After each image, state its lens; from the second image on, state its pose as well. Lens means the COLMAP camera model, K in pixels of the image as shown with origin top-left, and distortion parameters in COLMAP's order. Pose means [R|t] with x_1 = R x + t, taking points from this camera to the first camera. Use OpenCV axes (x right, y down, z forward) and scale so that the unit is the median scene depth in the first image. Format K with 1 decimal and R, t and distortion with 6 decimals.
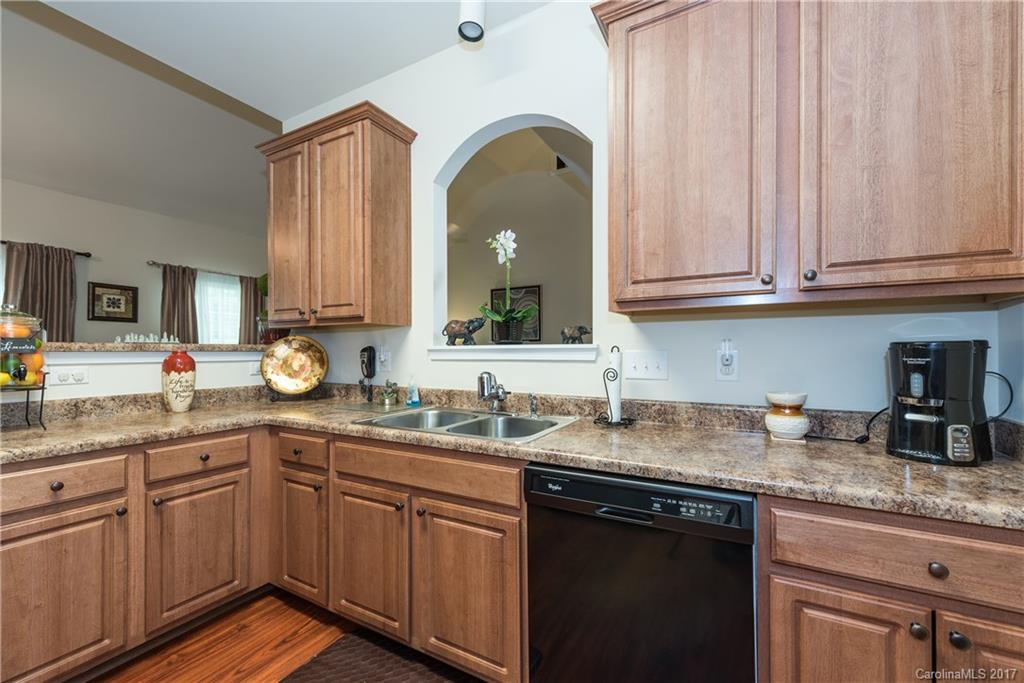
lens RADIAL K [[405.2, 0, 514.7], [0, 405.2, 349.8], [0, 0, 1]] dist [0.007149, -0.000722]
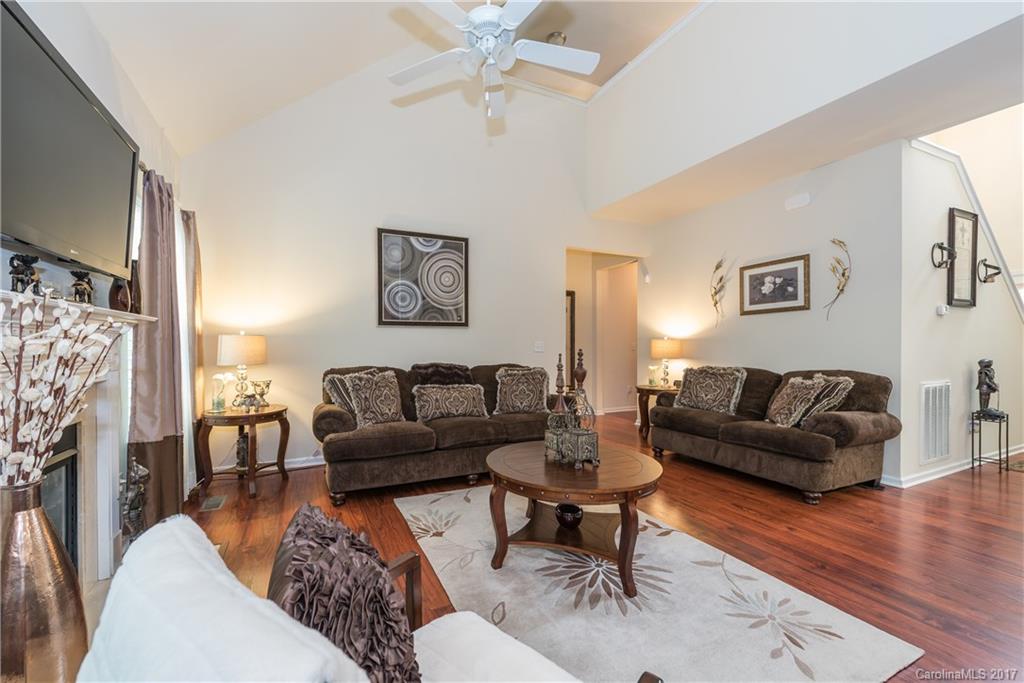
lens RADIAL K [[414.8, 0, 470.6], [0, 414.8, 342.8], [0, 0, 1]] dist [0.000288, 0.000204]
pose [[0.619226, 0.004254, 0.785201, -1.581810], [-0.001966, 0.999991, -0.003867, 0.030431], [-0.785210, 0.000851, 0.619229, 2.076057]]
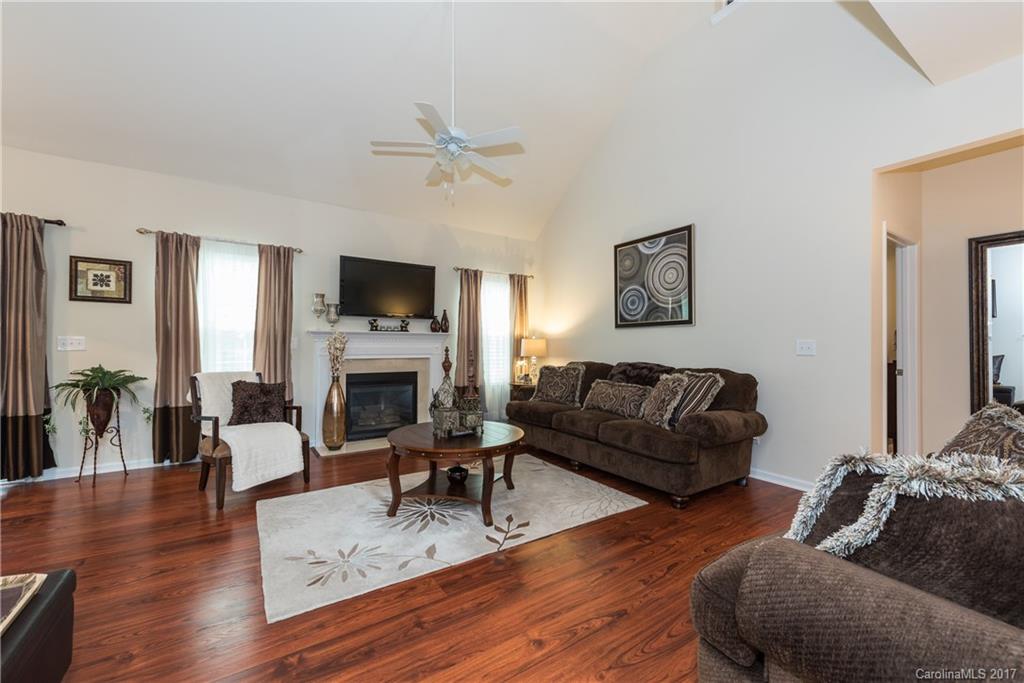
lens RADIAL K [[398.6, 0, 528.5], [0, 398.6, 343.8], [0, 0, 1]] dist [0.001475, -0.000008]
pose [[0.894068, 0.002675, -0.447923, 0.386893], [-0.003433, 0.999994, -0.000881, 0.031103], [0.447918, 0.002326, 0.894072, 1.398444]]
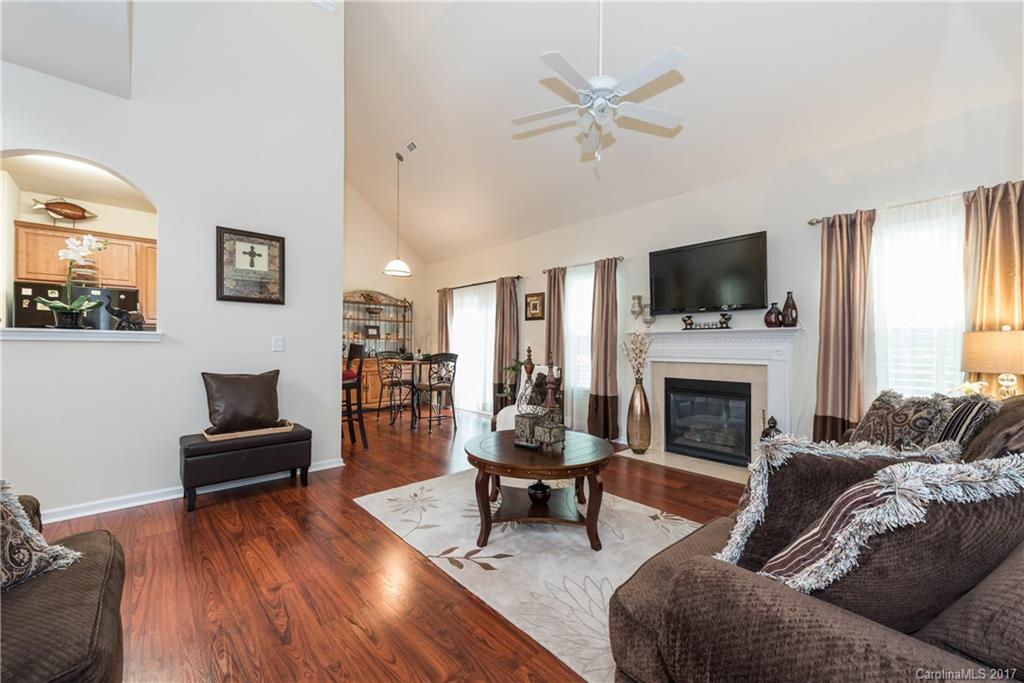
lens RADIAL K [[418.1, 0, 500.6], [0, 418.1, 341.5], [0, 0, 1]] dist [0.010559, -0.000047]
pose [[-0.339542, -0.011035, -0.940526, 0.813726], [-0.000864, 0.999934, -0.011420, 0.040435], [0.940591, -0.003065, -0.339529, 2.920960]]
